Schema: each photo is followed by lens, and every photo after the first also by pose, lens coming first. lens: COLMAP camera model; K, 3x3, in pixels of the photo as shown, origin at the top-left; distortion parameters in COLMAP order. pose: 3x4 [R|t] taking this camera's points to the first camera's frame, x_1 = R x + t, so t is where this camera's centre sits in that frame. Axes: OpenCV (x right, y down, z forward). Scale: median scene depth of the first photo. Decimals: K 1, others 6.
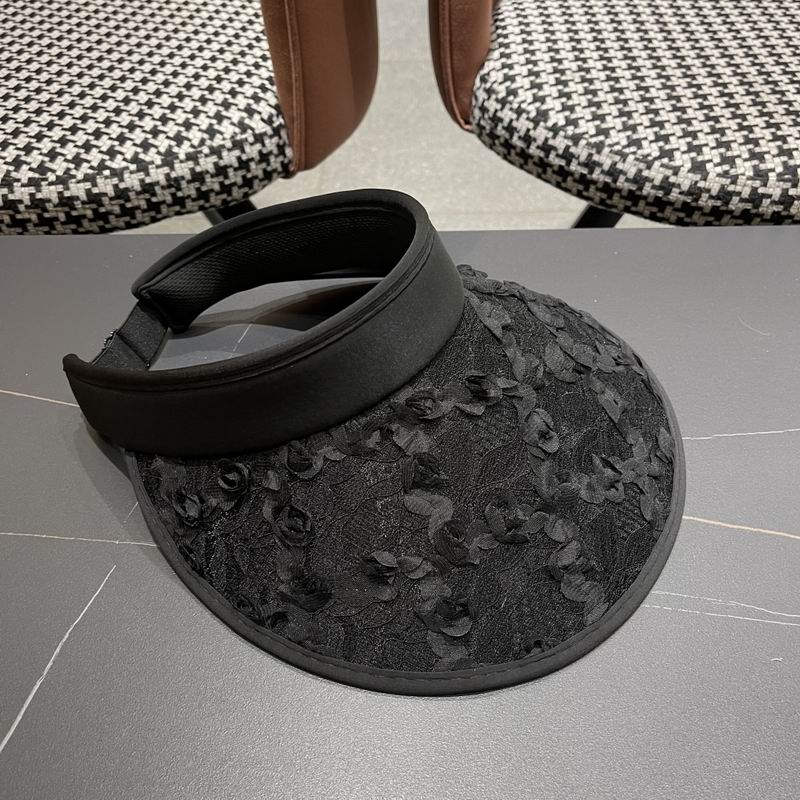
lens RADIAL K [[847.9, 0, 401.8], [0, 847.9, 407.0], [0, 0, 1]] dist [0.015361, 0.000000]
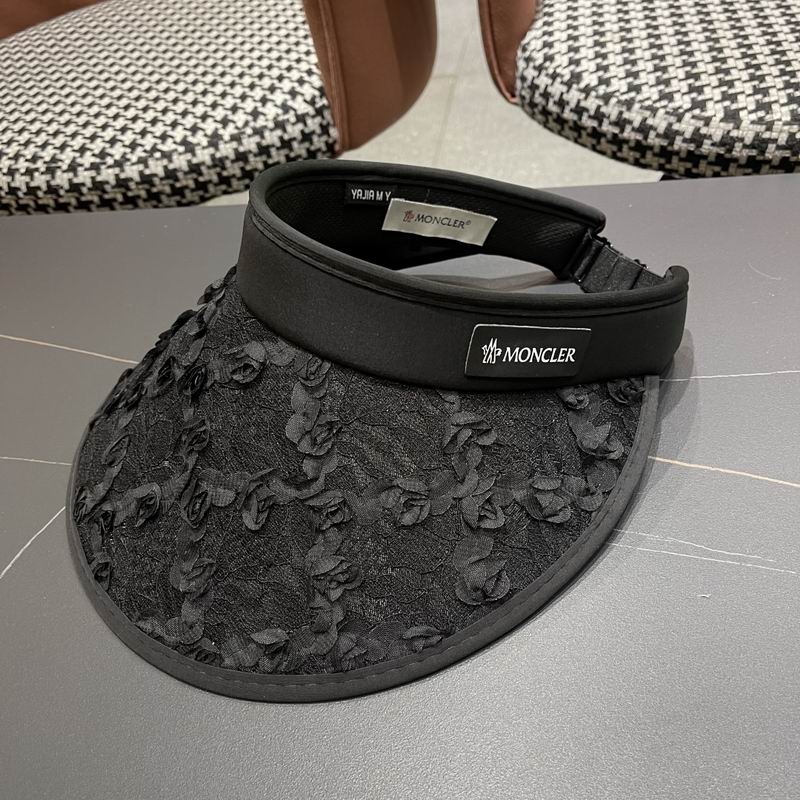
lens RADIAL K [[847.9, 0, 397.8], [0, 847.9, 406.2], [0, 0, 1]] dist [0.015361, 0.000000]
pose [[0.980401, 0.010503, -0.196730, 0.162646], [-0.016936, 0.999375, -0.031042, 0.069421], [0.196281, 0.033765, 0.979966, 0.013231]]
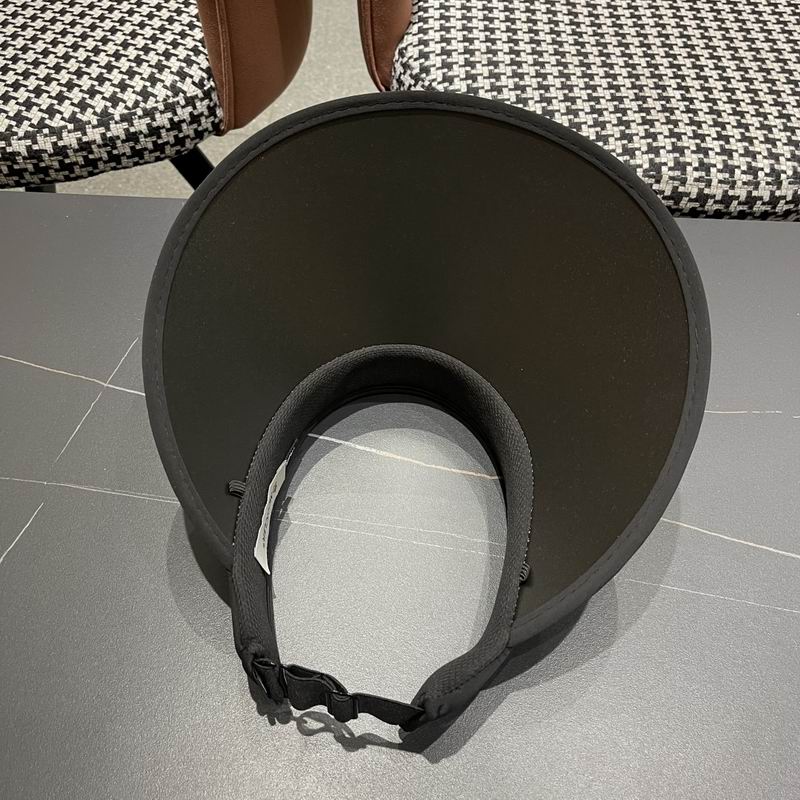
lens RADIAL K [[847.9, 0, 406.5], [0, 847.9, 396.3], [0, 0, 1]] dist [0.015361, 0.000000]
pose [[0.998346, 0.039410, 0.041866, 0.079935], [-0.043957, 0.992518, 0.113910, -0.080331], [-0.037063, -0.115562, 0.992609, -0.136997]]
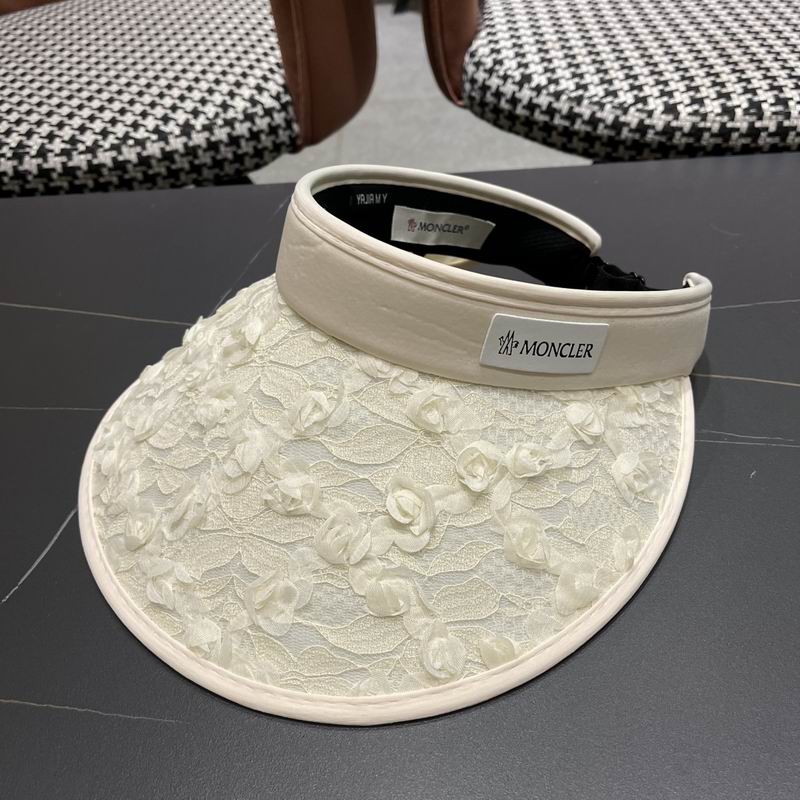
lens RADIAL K [[847.9, 0, 396.7], [0, 847.9, 400.5], [0, 0, 1]] dist [0.015361, 0.000000]
pose [[0.999038, -0.033308, -0.028529, 0.016846], [0.030657, 0.995578, -0.088797, 0.161553], [0.031361, 0.087837, 0.995641, -0.055076]]
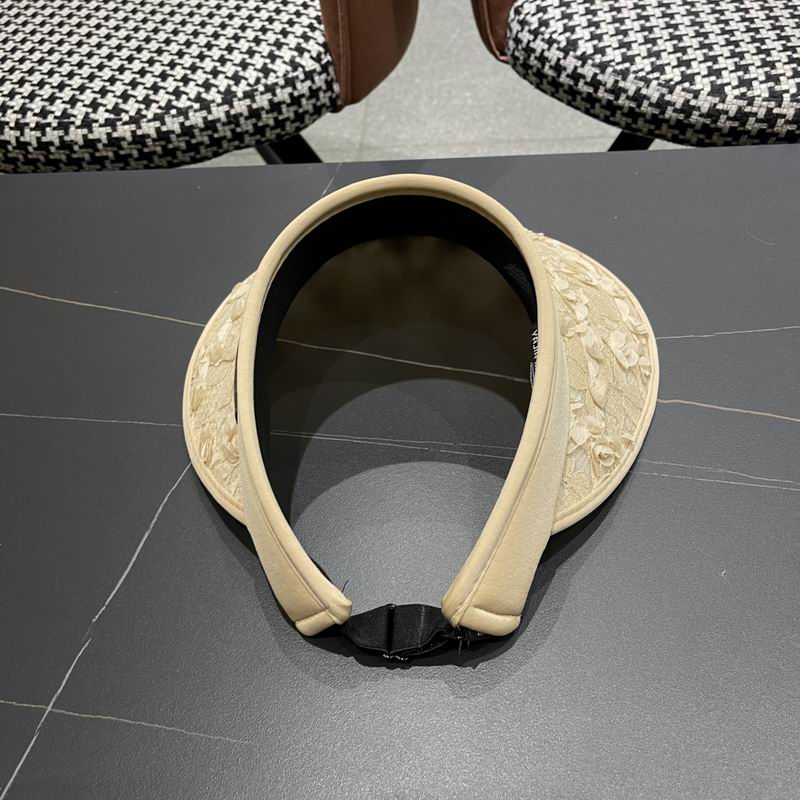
lens RADIAL K [[847.9, 0, 402.0], [0, 847.9, 407.1], [0, 0, 1]] dist [0.015361, 0.000000]
pose [[0.998308, -0.008708, -0.057486, 0.009902], [0.012929, 0.997214, 0.073465, 0.029457], [0.056686, -0.074084, 0.995640, -0.110675]]
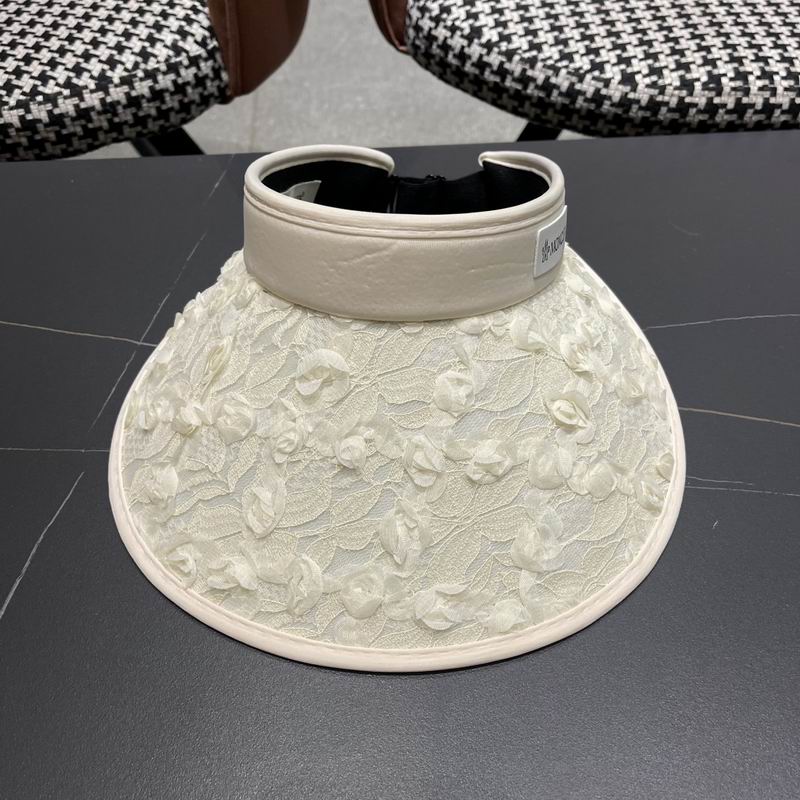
lens RADIAL K [[847.9, 0, 400.5], [0, 847.9, 408.8], [0, 0, 1]] dist [0.015361, 0.000000]
pose [[0.996954, -0.046089, 0.062918, -0.008925], [0.042221, 0.997215, 0.061482, 0.038862], [-0.065576, -0.058639, 0.996123, -0.030571]]
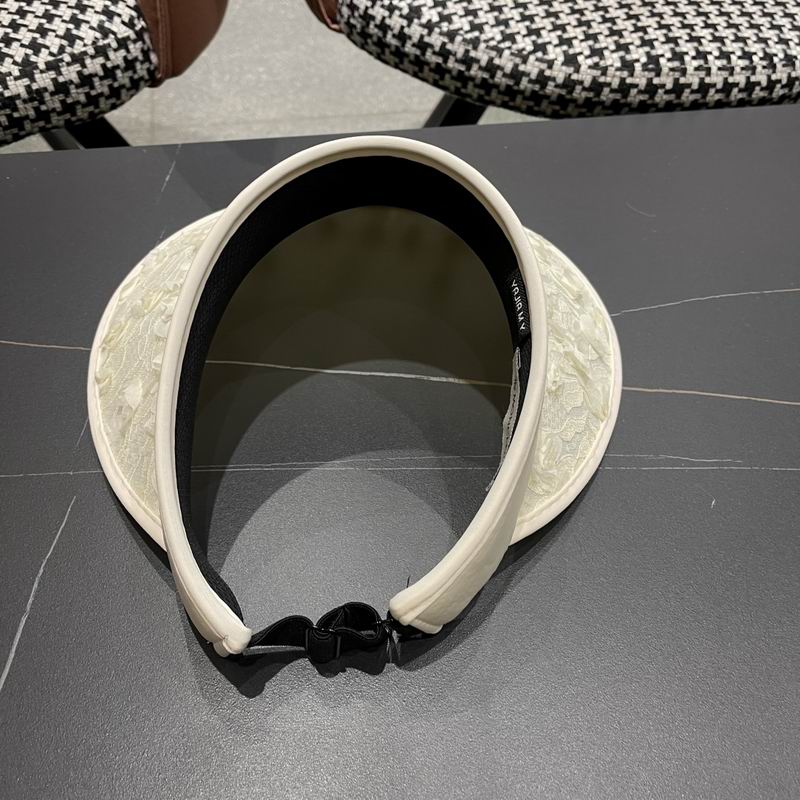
lens RADIAL K [[847.9, 0, 400.0], [0, 847.9, 398.7], [0, 0, 1]] dist [0.015361, 0.000000]
pose [[0.976863, -0.106743, 0.185323, -0.087461], [0.089235, 0.990938, 0.100393, 0.006433], [-0.194360, -0.081533, 0.977536, -0.013800]]
